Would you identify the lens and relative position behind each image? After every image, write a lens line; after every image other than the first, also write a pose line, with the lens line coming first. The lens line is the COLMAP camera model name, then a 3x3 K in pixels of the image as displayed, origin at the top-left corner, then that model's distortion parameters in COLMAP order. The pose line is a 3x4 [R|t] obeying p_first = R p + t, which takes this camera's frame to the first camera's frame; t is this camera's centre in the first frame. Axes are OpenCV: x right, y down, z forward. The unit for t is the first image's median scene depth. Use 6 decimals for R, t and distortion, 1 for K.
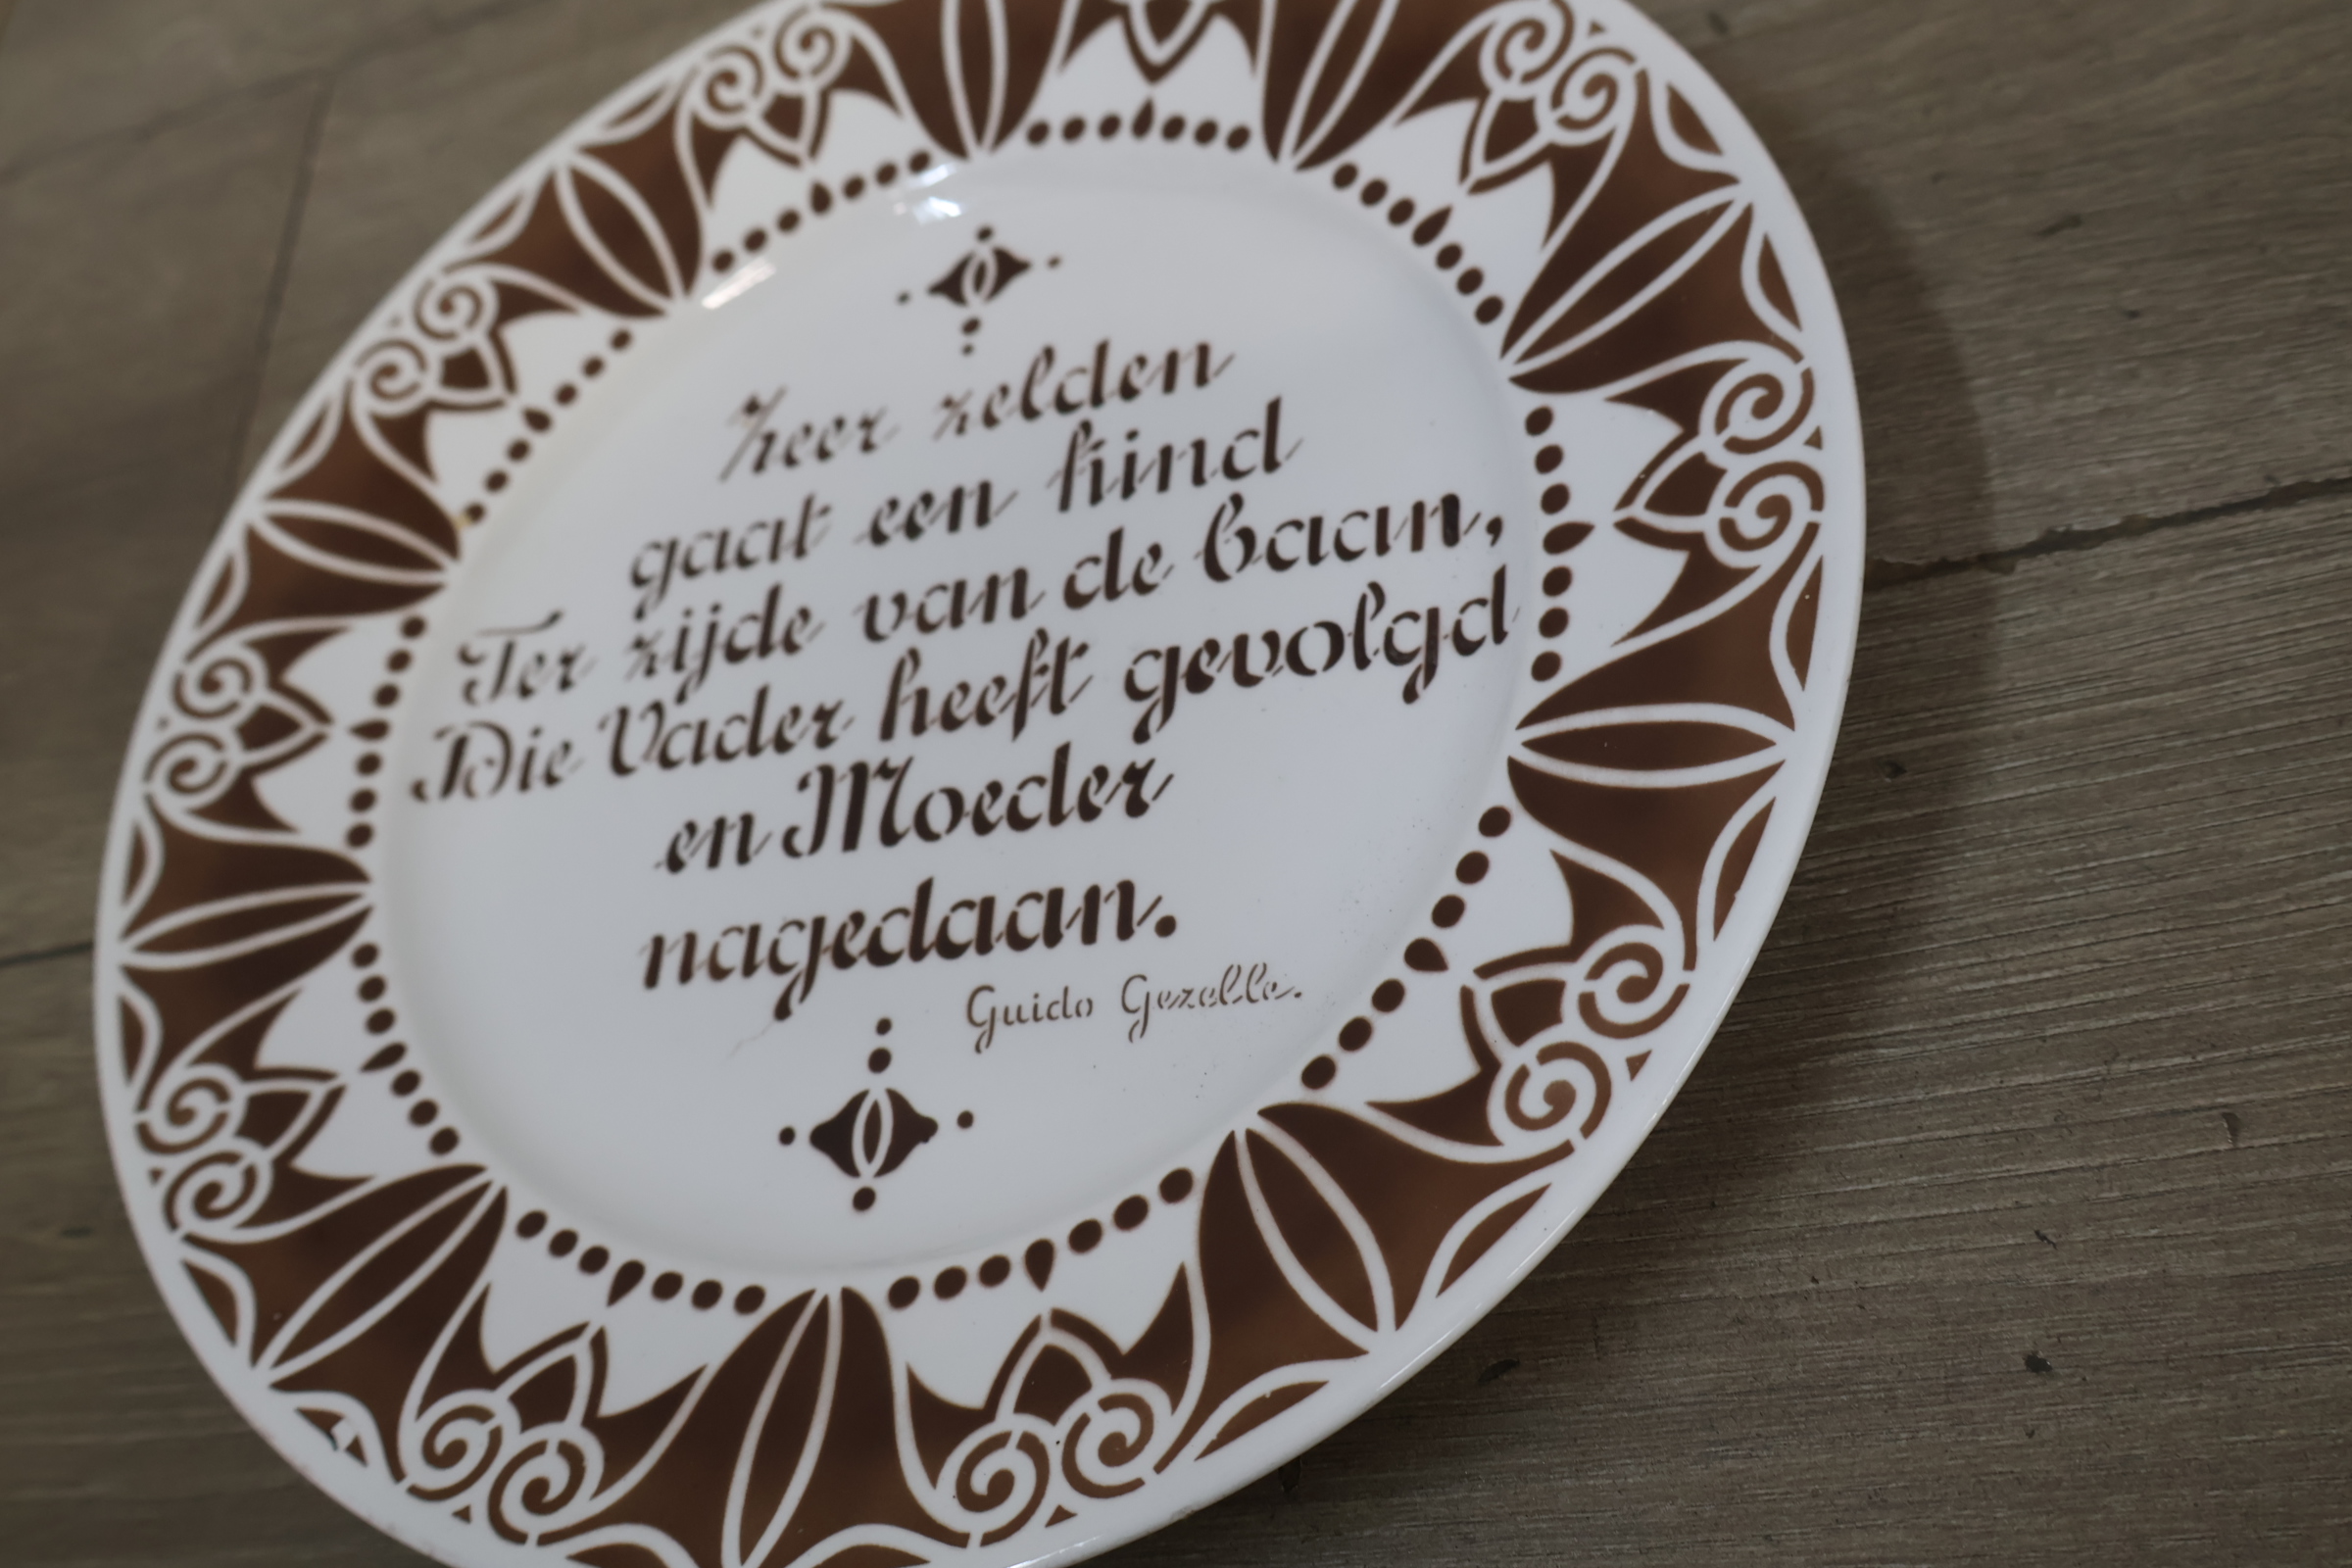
lens RADIAL K [[2323.1, 0, 1166.1], [0, 2323.1, 778.8], [0, 0, 1]] dist [0.011403, 0.000000]
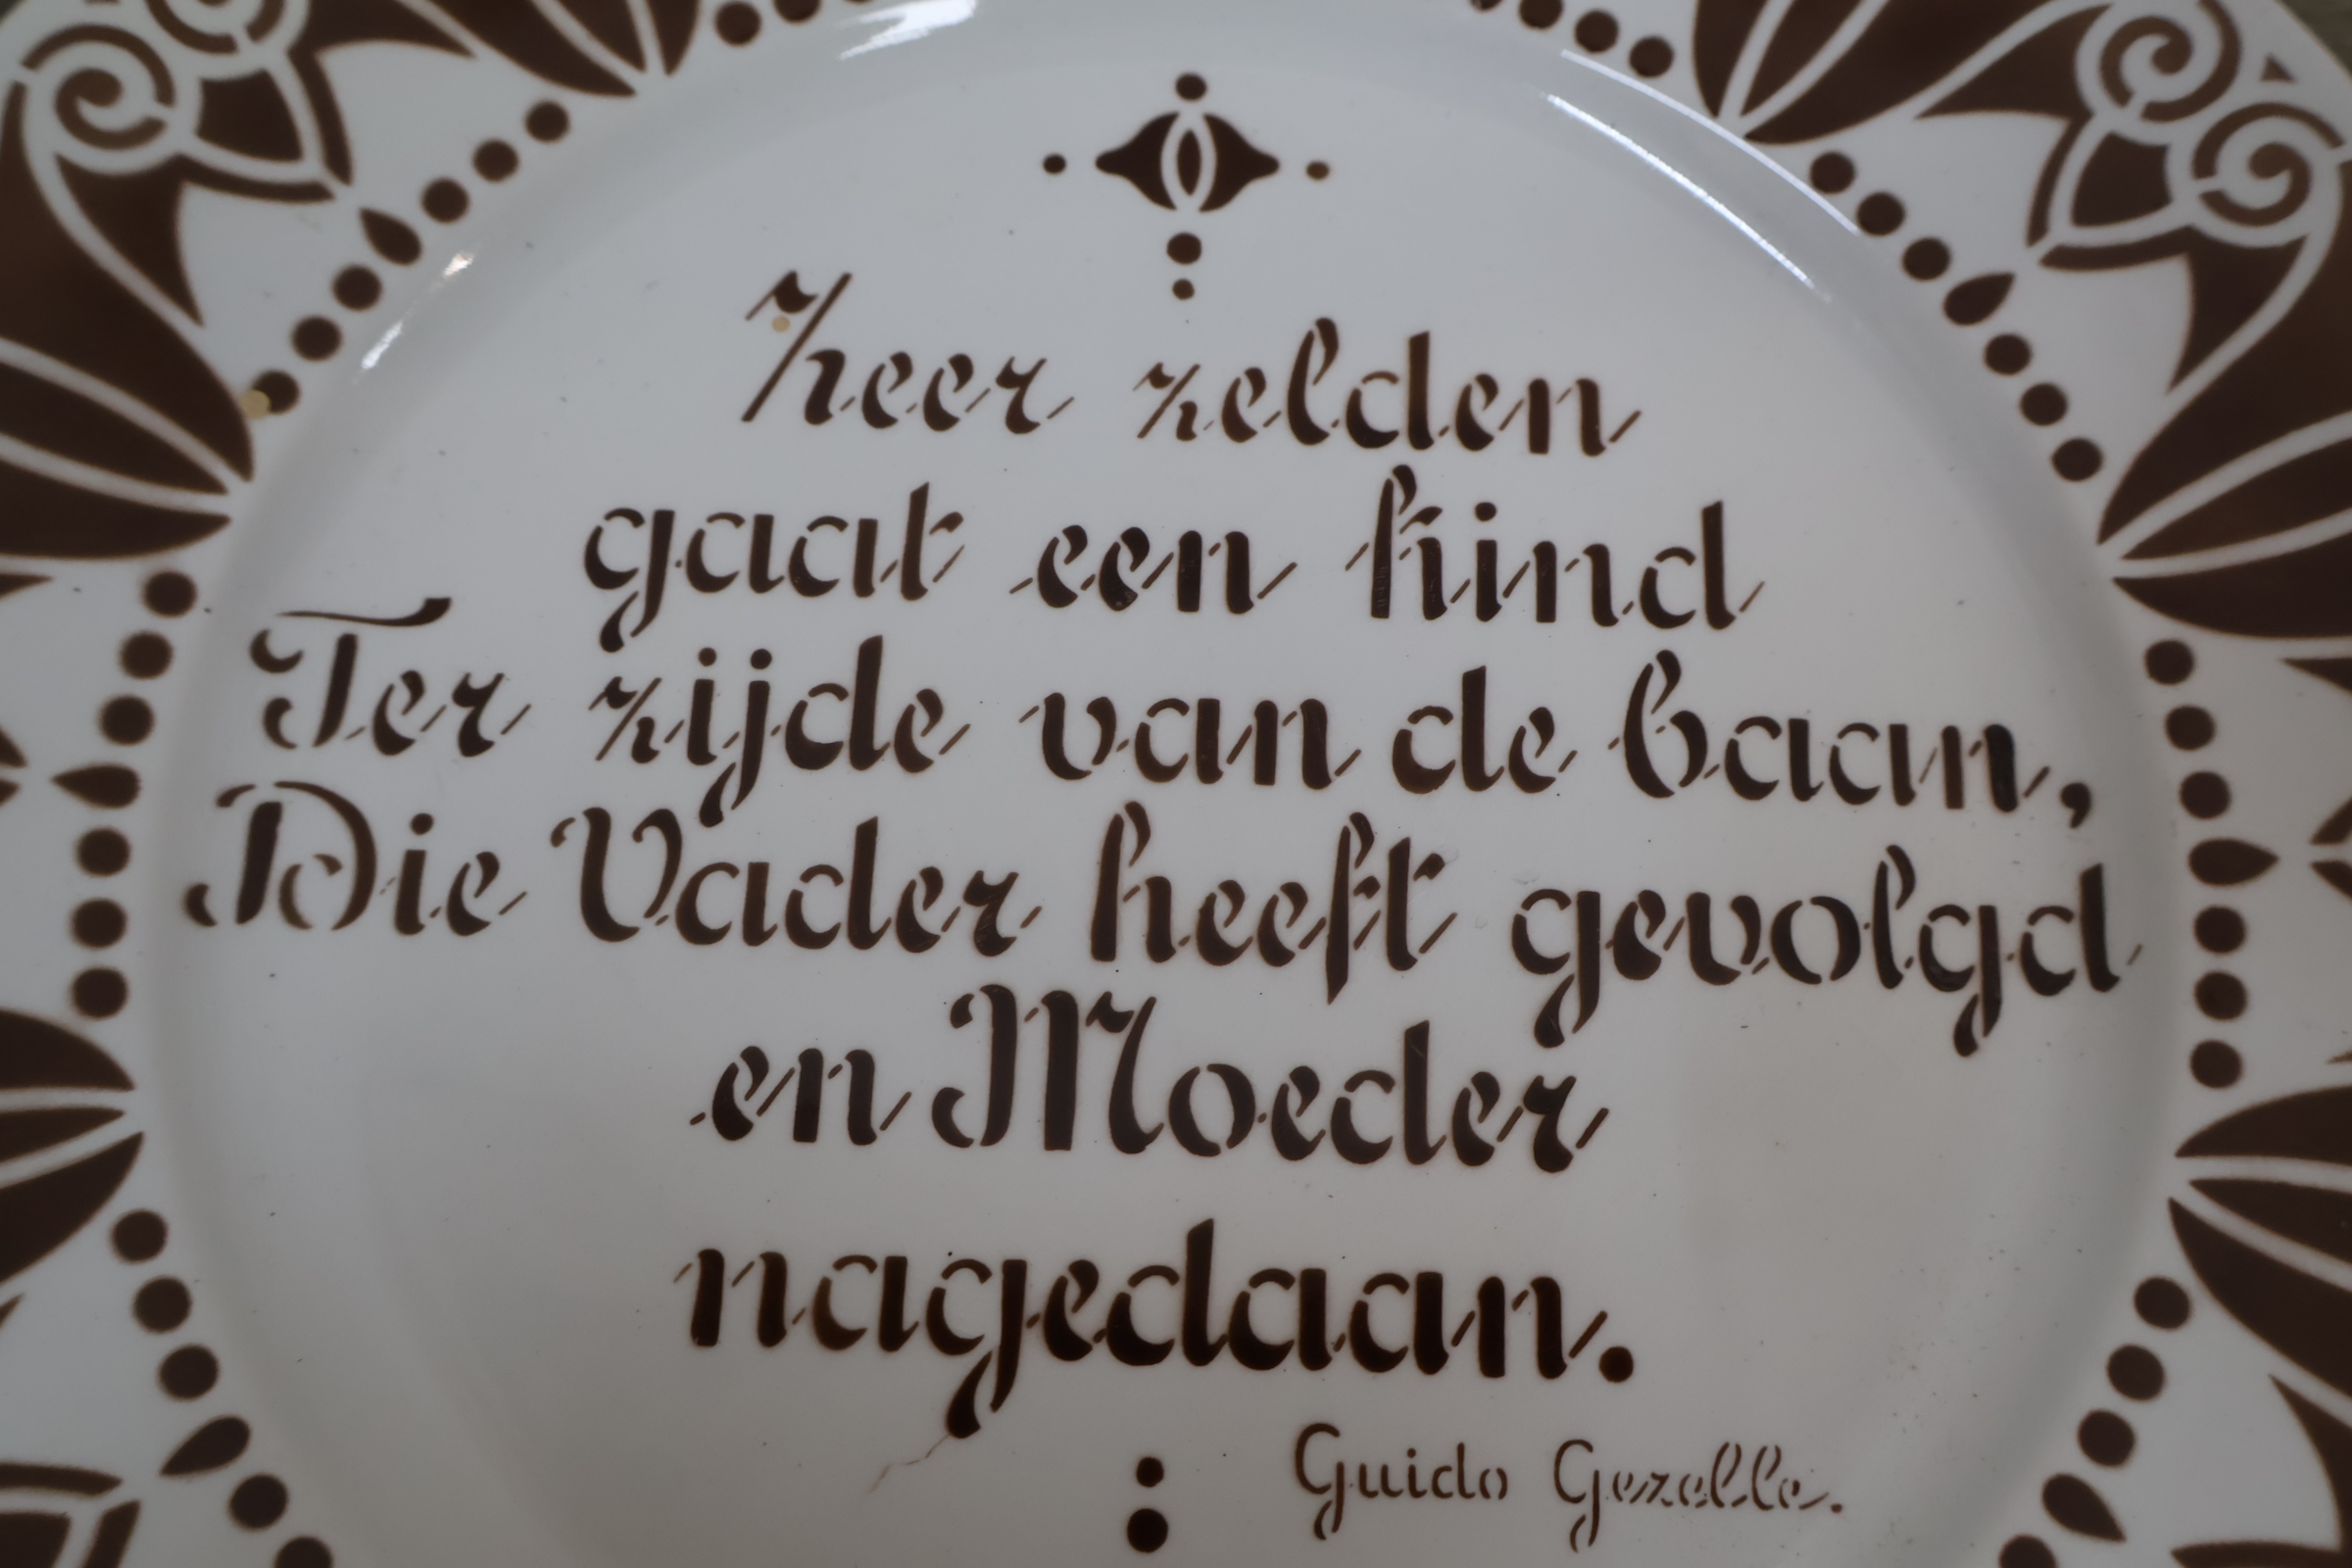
lens RADIAL K [[2323.1, 0, 1170.3], [0, 2323.1, 775.7], [0, 0, 1]] dist [0.011403, 0.000000]
pose [[0.917335, 0.082881, 0.389394, -0.371657], [-0.158202, 0.973439, 0.165498, -0.181751], [-0.365335, -0.213419, 0.906081, 0.448233]]
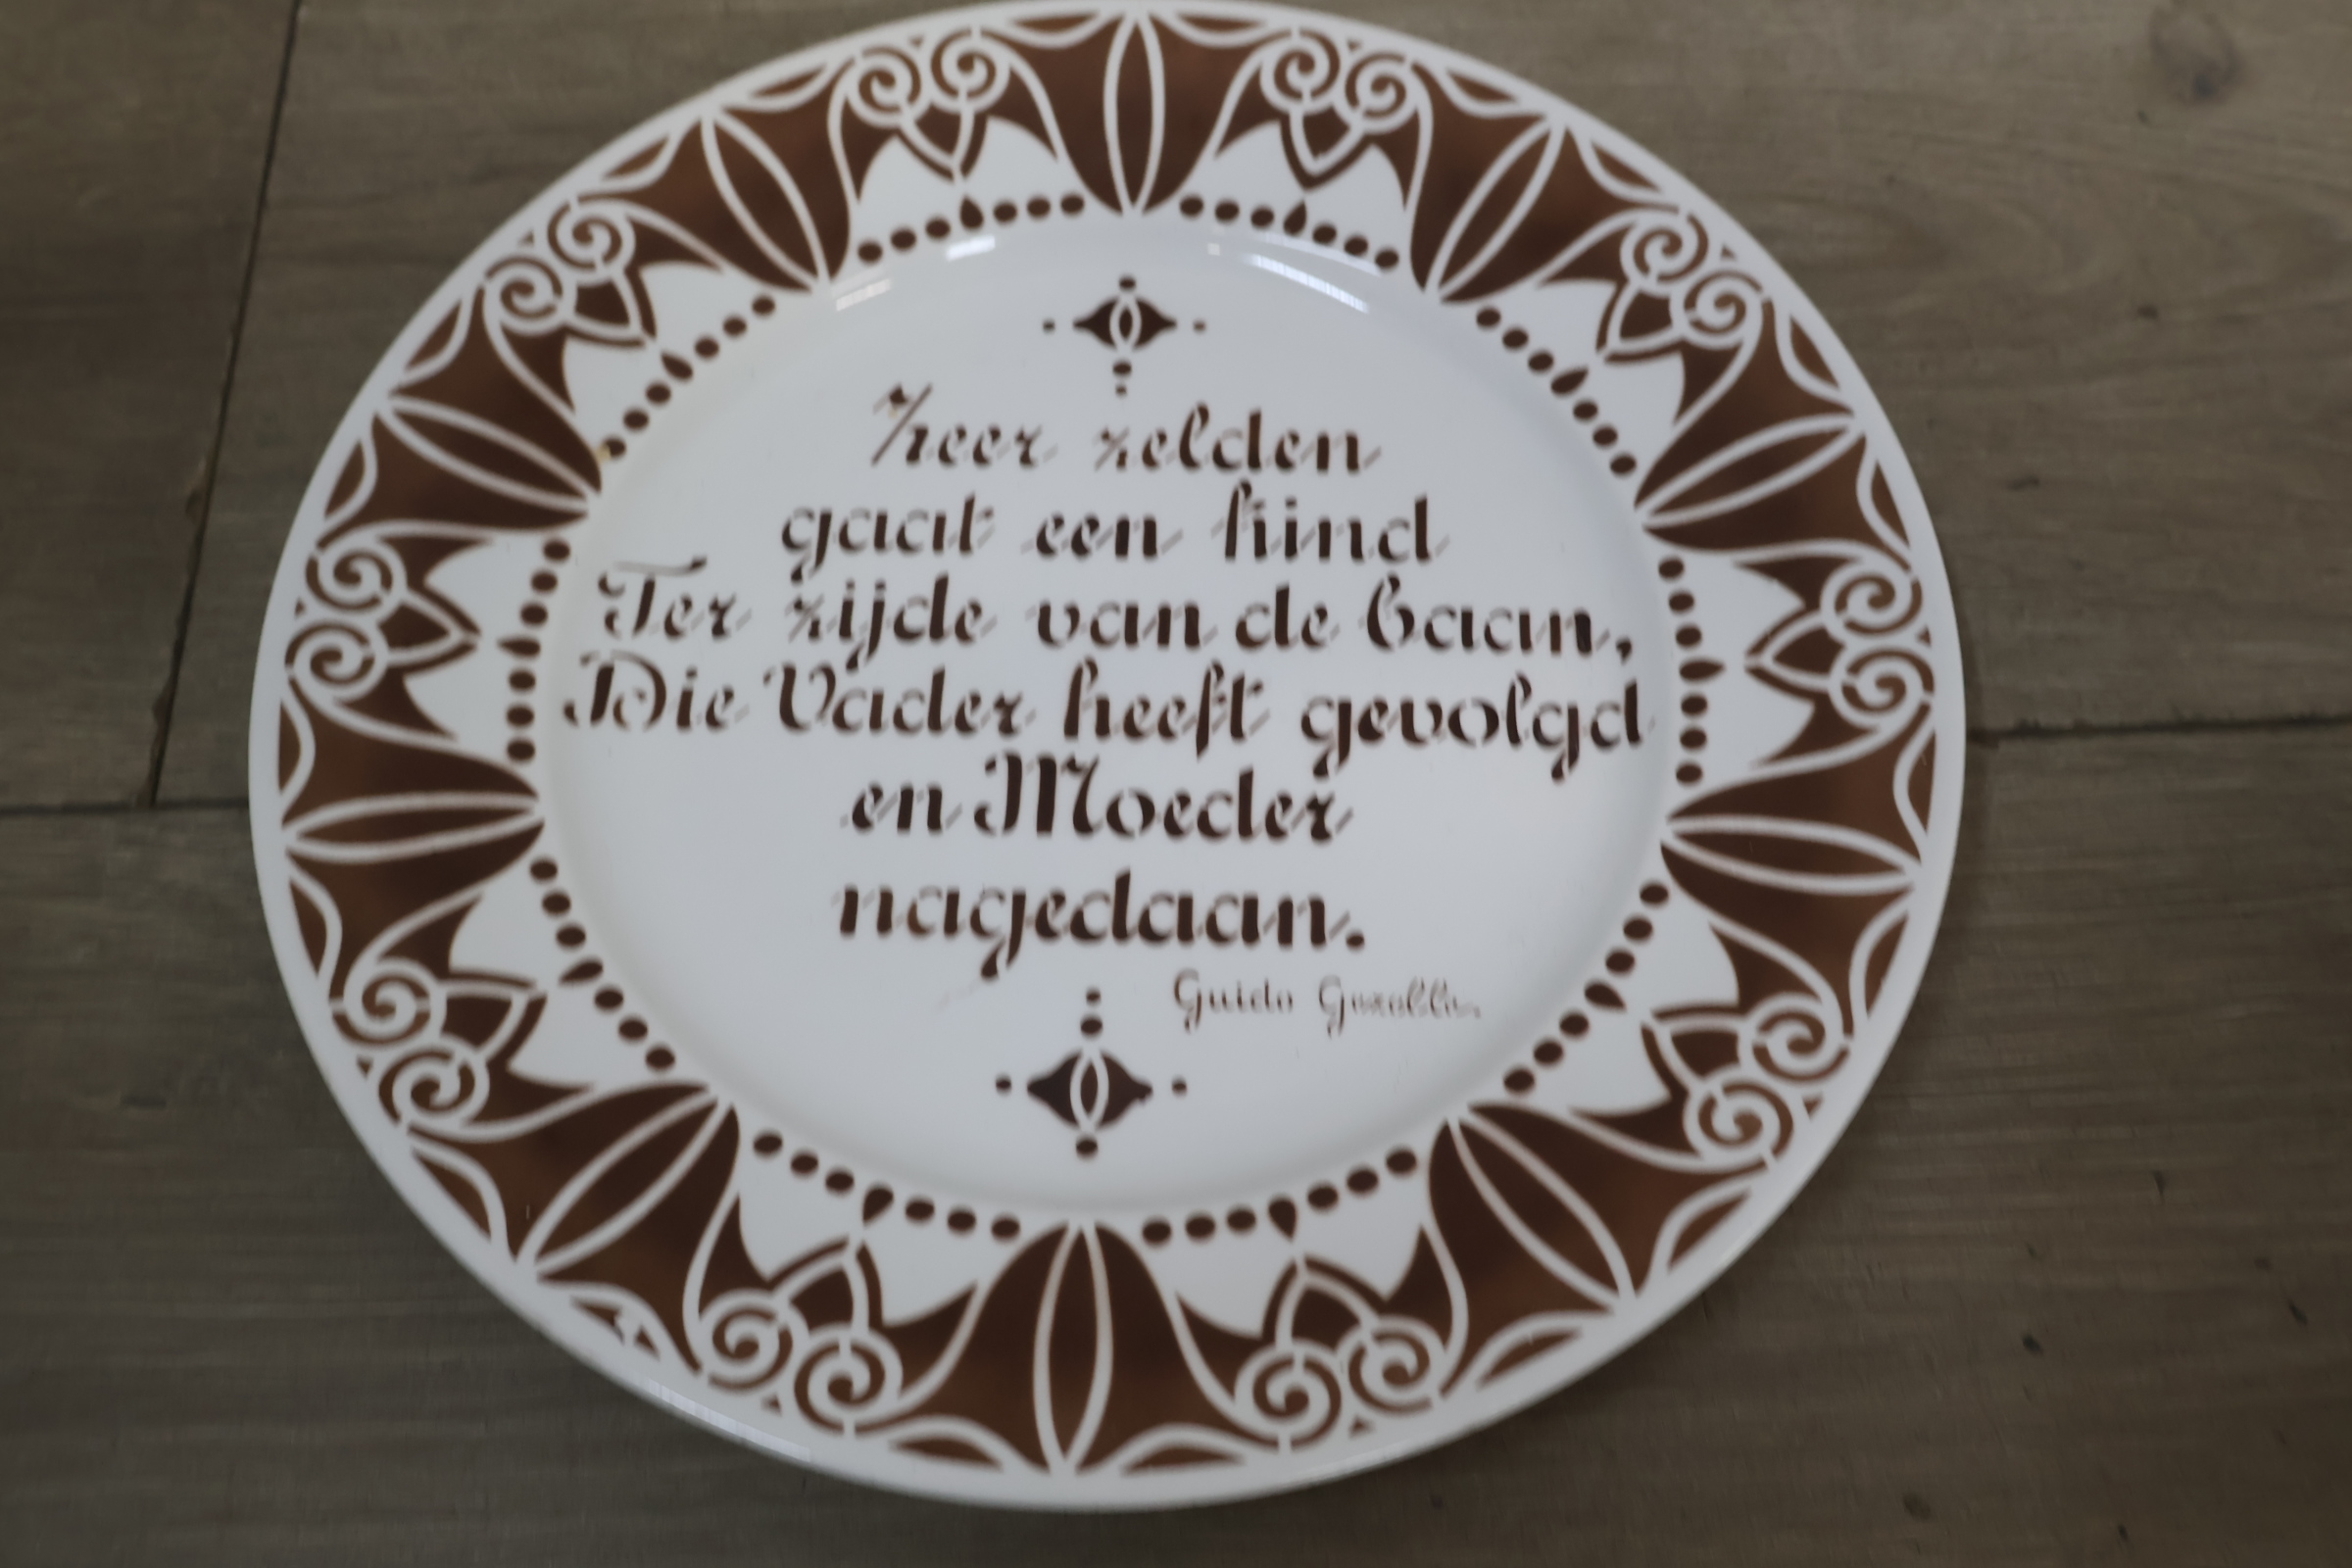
lens RADIAL K [[2323.1, 0, 1175.2], [0, 2323.1, 785.9], [0, 0, 1]] dist [0.011403, 0.000000]
pose [[0.931561, 0.127711, 0.340417, -0.476021], [-0.142318, 0.989654, 0.018180, -0.022733], [-0.334573, -0.065383, 0.940099, -0.084589]]
